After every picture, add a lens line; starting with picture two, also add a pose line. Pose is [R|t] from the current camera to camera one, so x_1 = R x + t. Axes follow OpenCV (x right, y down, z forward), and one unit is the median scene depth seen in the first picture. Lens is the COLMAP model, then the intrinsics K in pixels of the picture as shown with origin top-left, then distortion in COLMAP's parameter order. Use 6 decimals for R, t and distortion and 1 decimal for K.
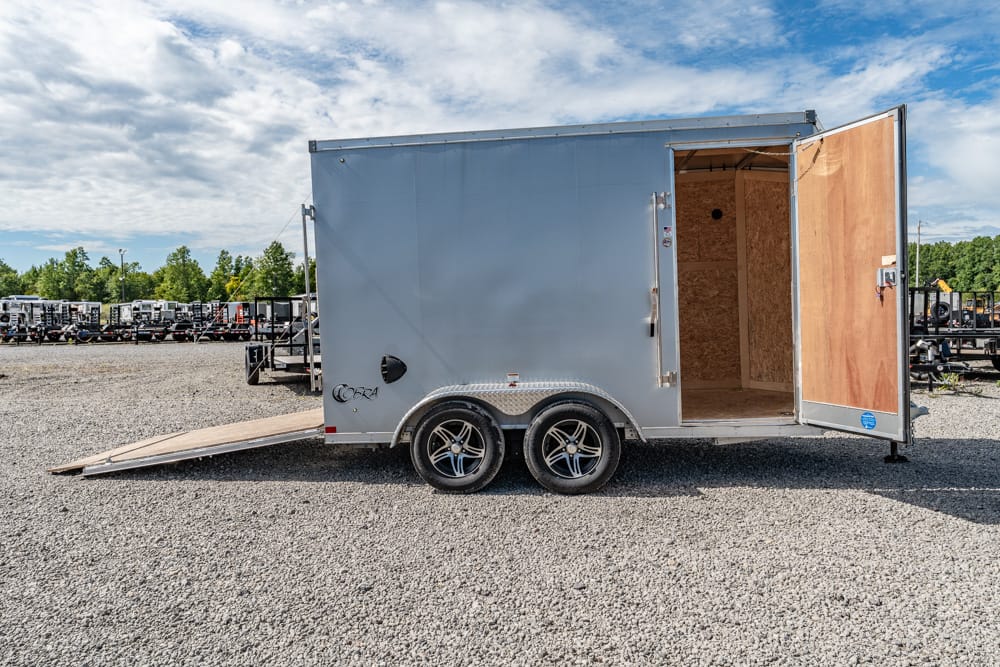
lens RADIAL K [[669.5, 0, 509.2], [0, 669.5, 333.2], [0, 0, 1]] dist [0.003381, -0.001114]
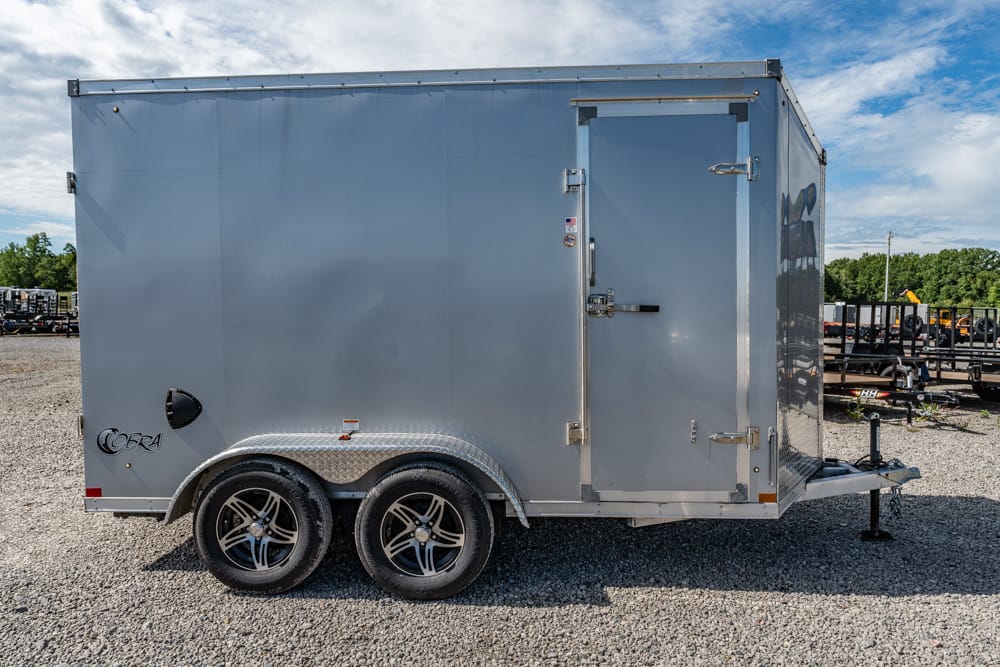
lens RADIAL K [[669.5, 0, 505.9], [0, 669.5, 333.5], [0, 0, 1]] dist [0.003381, -0.001114]
pose [[0.999108, 0.025749, 0.033468, 0.147419], [-0.025828, 0.999665, 0.001941, -0.037490], [-0.033406, -0.002804, 0.999438, 0.298257]]
